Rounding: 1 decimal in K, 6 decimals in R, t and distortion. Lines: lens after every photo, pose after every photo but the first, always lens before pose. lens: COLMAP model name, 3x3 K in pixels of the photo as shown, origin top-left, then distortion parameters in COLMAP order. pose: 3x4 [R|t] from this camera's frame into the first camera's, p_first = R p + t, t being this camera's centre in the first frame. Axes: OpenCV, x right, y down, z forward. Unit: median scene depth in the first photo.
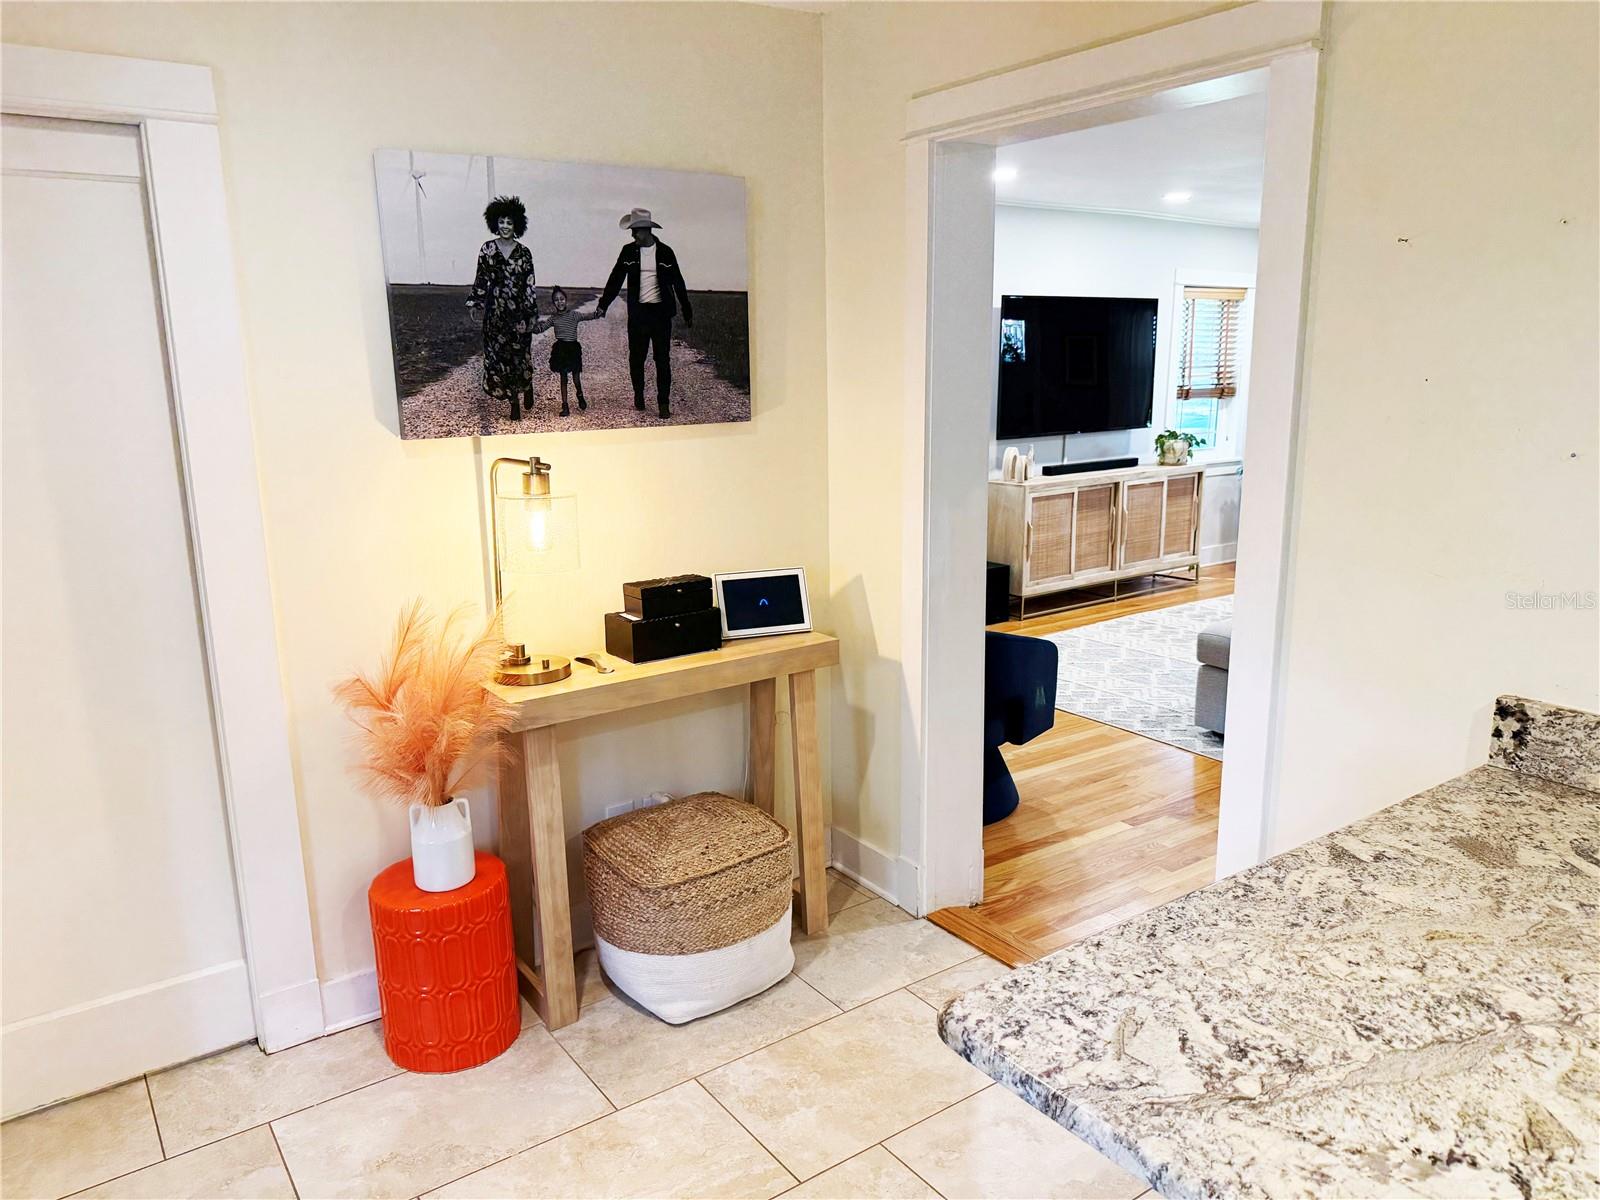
lens RADIAL K [[1144.8, 0, 791.5], [0, 1144.8, 609.1], [0, 0, 1]] dist [0.102137, -0.123615]
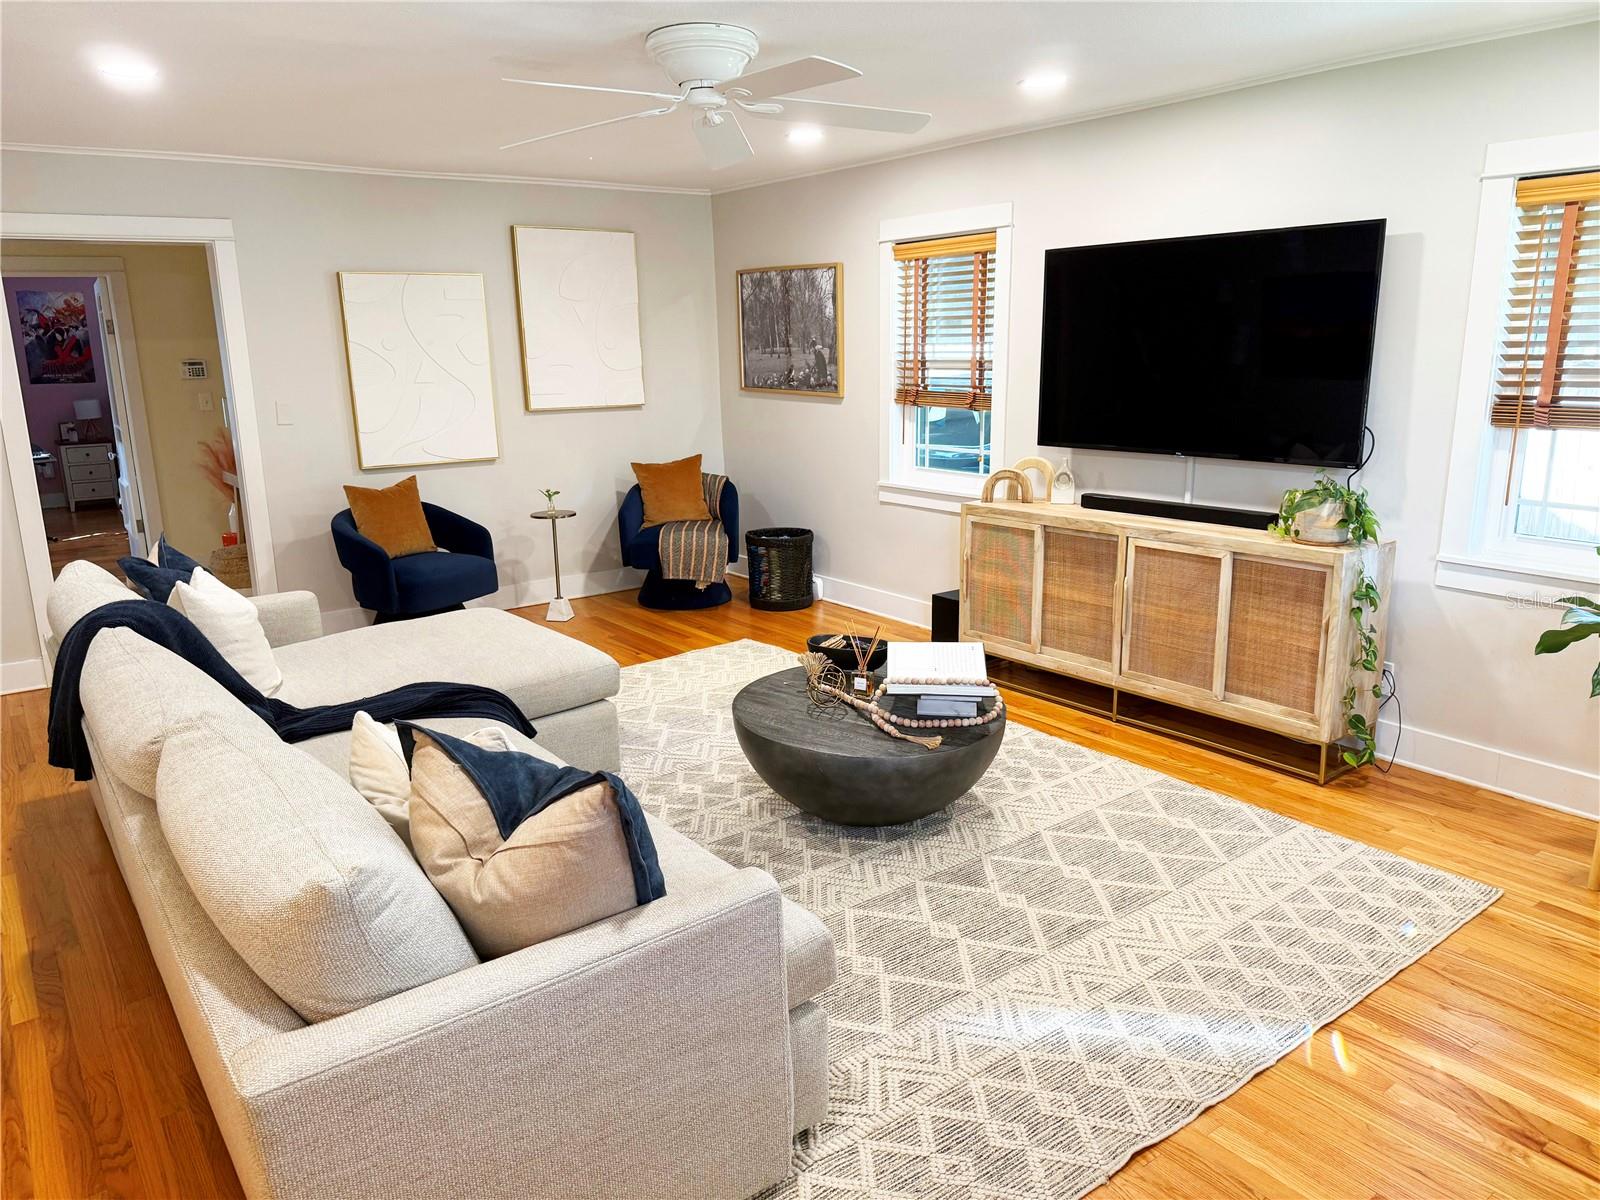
lens RADIAL K [[1144.8, 0, 791.5], [0, 1144.8, 609.1], [0, 0, 1]] dist [0.102137, -0.123615]
pose [[0.003898, 0.241283, -0.970447, 0.854310], [-0.198531, 0.951323, 0.235731, -0.174884], [0.980087, 0.191745, 0.051611, 0.753150]]
